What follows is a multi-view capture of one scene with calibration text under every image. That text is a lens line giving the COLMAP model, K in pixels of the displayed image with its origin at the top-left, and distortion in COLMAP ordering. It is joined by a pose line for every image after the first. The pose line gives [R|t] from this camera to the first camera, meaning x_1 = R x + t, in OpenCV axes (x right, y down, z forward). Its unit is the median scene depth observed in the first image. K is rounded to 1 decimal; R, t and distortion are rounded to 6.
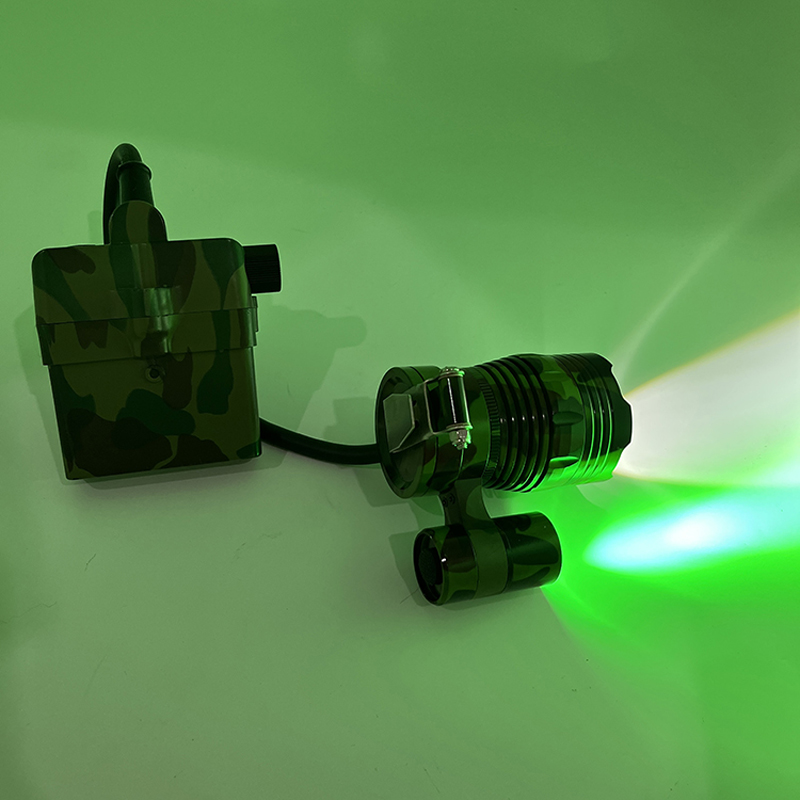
lens RADIAL K [[840.7, 0, 396.9], [0, 840.7, 393.1], [0, 0, 1]] dist [0.081154, 0.000000]
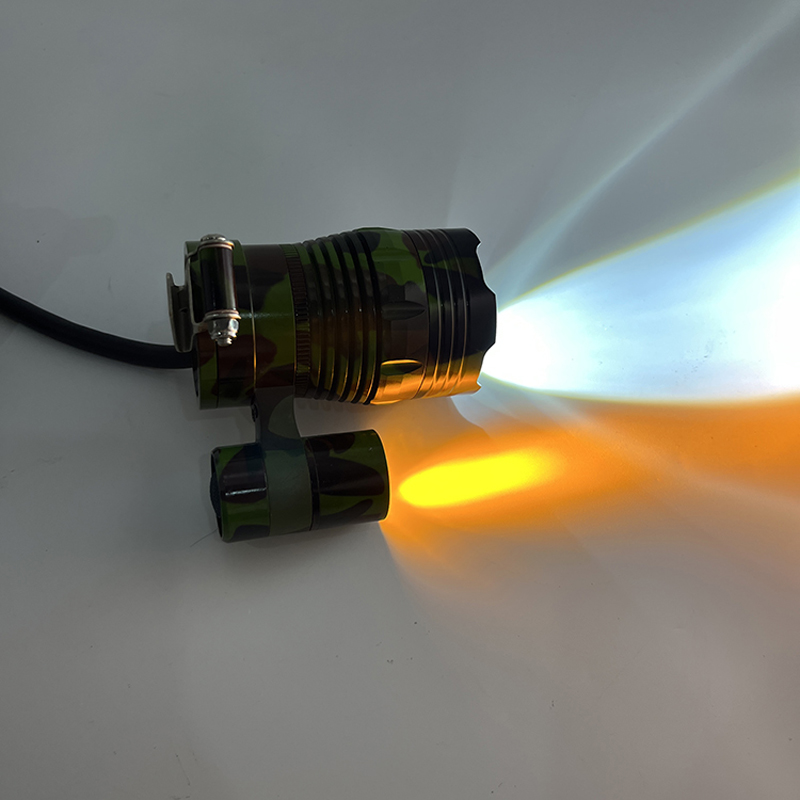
lens RADIAL K [[840.7, 0, 399.6], [0, 840.7, 403.1], [0, 0, 1]] dist [0.081154, 0.000000]
pose [[0.995074, 0.020598, -0.096976, 0.274665], [-0.009777, 0.993798, 0.110768, 0.029116], [0.098656, -0.109274, 0.989104, 0.232808]]
